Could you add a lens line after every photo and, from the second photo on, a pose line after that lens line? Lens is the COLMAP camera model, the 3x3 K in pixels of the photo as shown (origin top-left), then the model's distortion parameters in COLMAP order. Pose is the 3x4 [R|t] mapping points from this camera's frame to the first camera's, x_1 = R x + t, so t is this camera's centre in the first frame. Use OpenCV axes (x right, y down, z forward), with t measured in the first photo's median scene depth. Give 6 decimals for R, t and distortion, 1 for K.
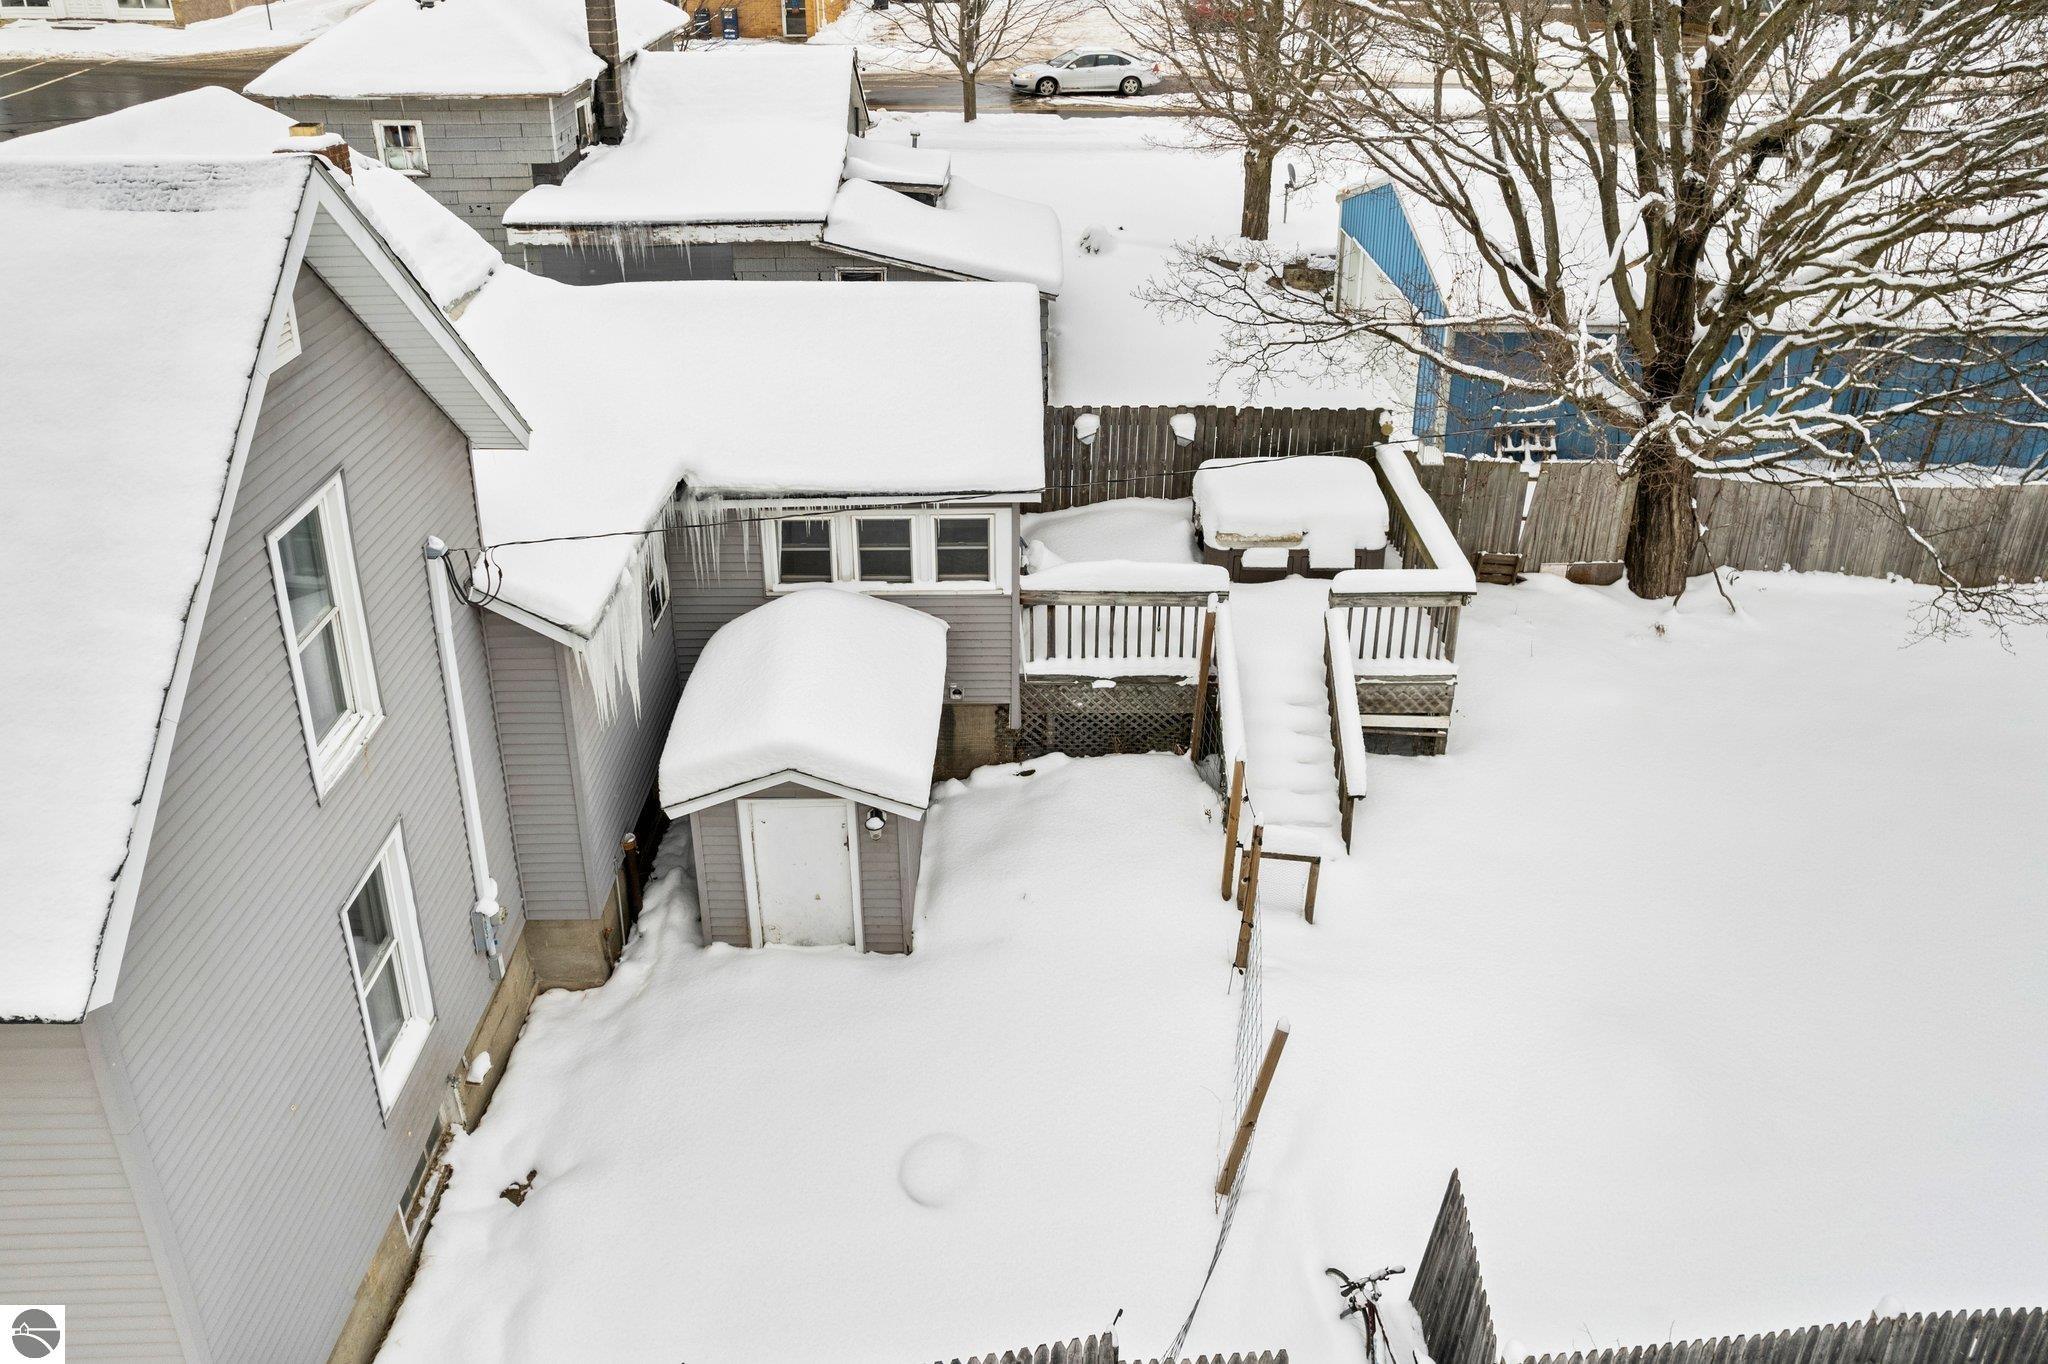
lens RADIAL K [[1376.9, 0, 1065.9], [0, 1376.9, 356.2], [0, 0, 1]] dist [-0.023237, -0.000632]
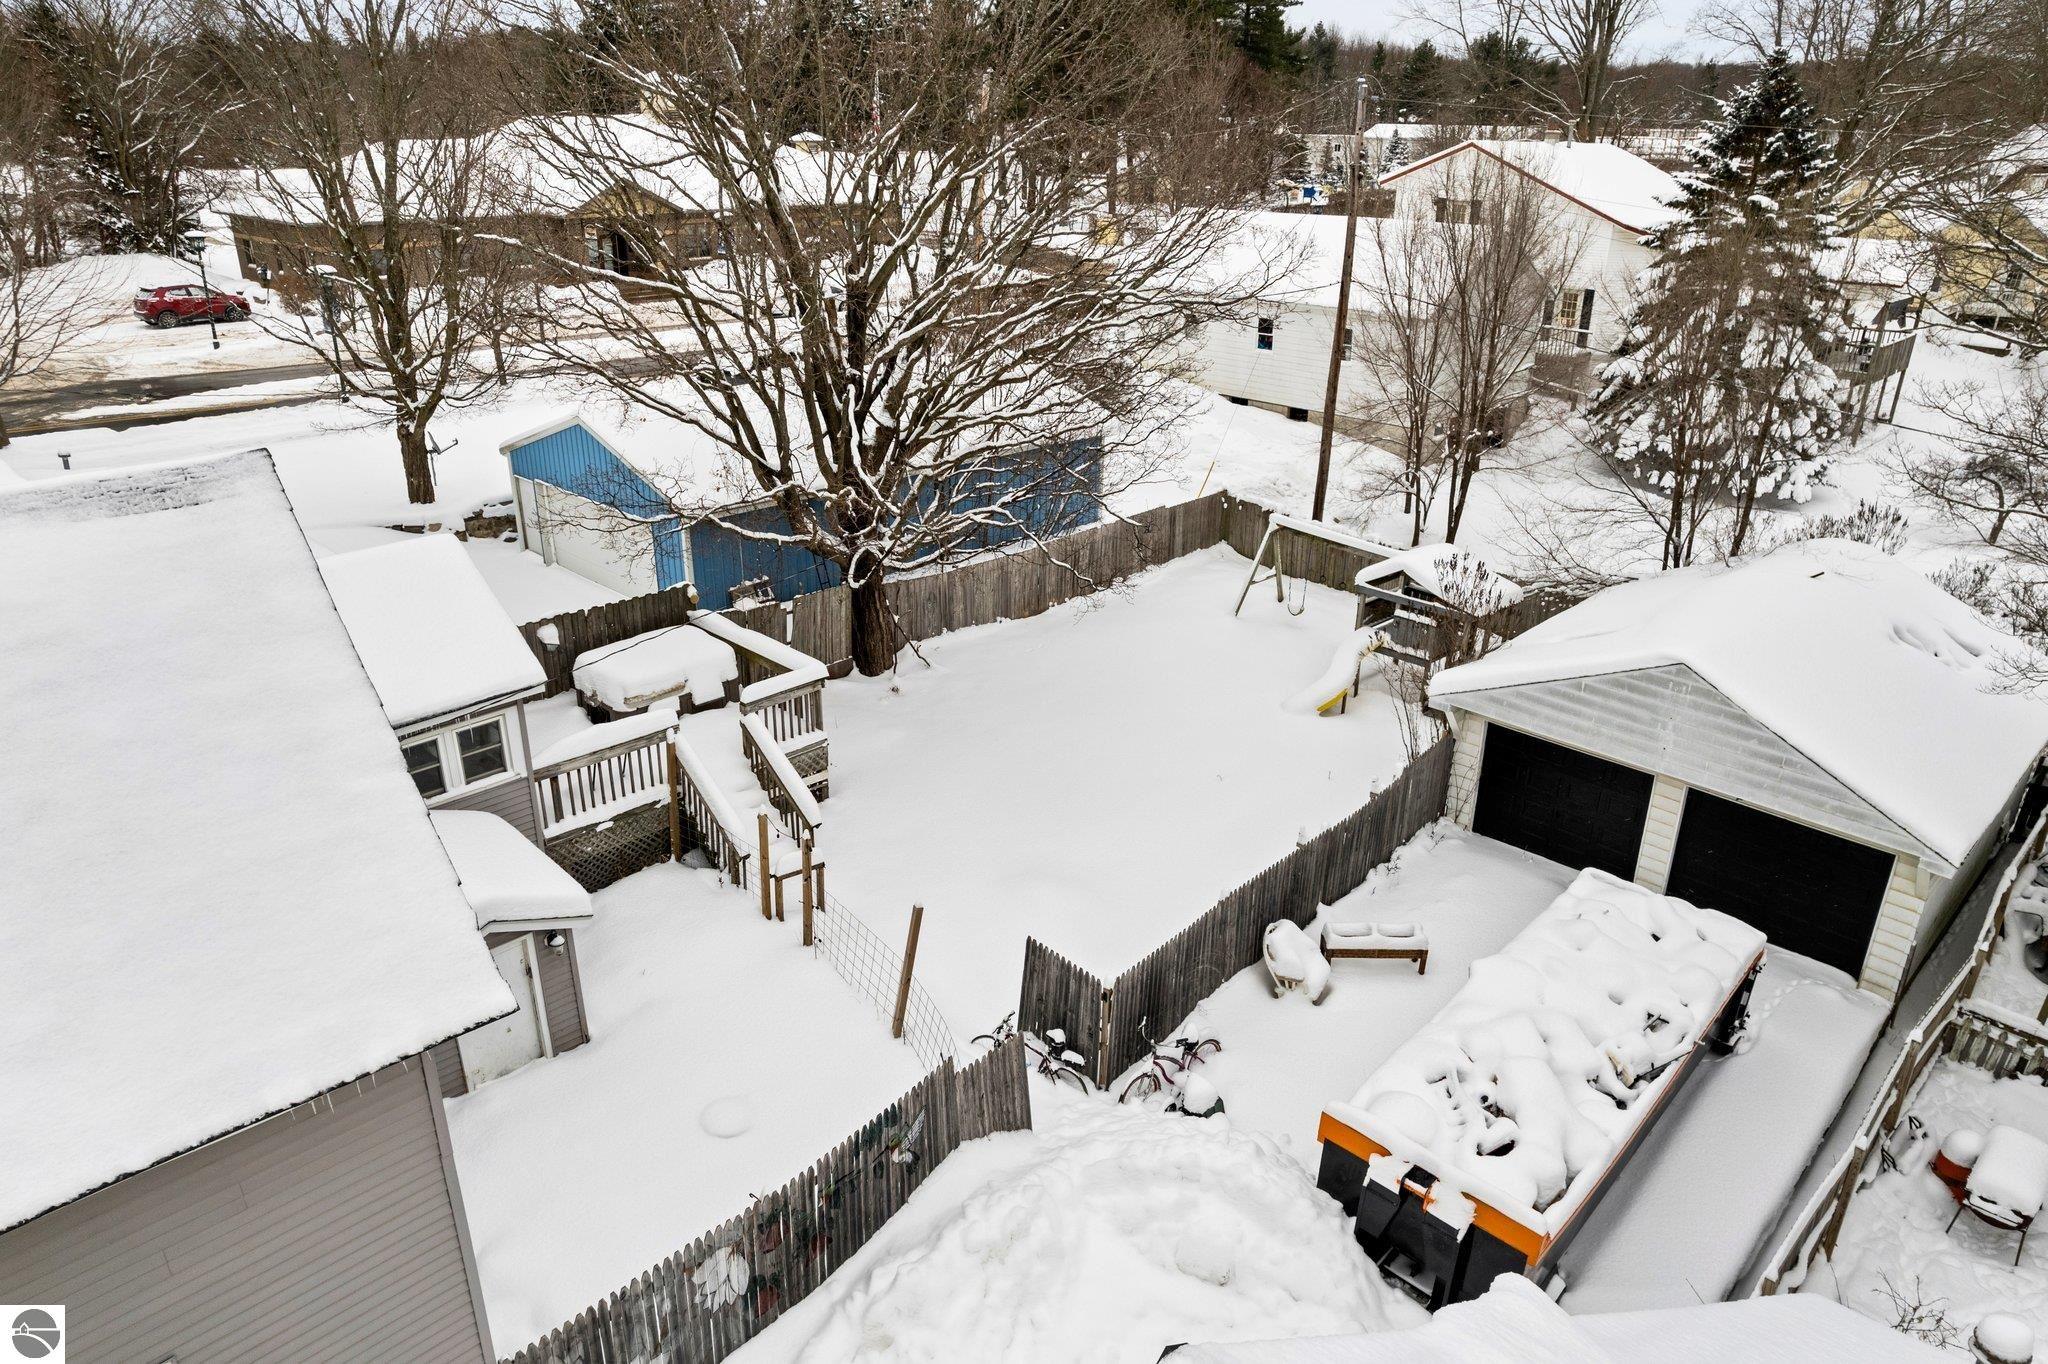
lens RADIAL K [[1318.5, 0, 1009.7], [0, 1318.5, 680.9], [0, 0, 1]] dist [-0.026603, -0.000571]
pose [[0.727388, -0.271803, 0.630103, -0.428610], [0.236344, 0.961264, 0.141818, 0.025525], [-0.644242, 0.045764, 0.763451, -0.175039]]
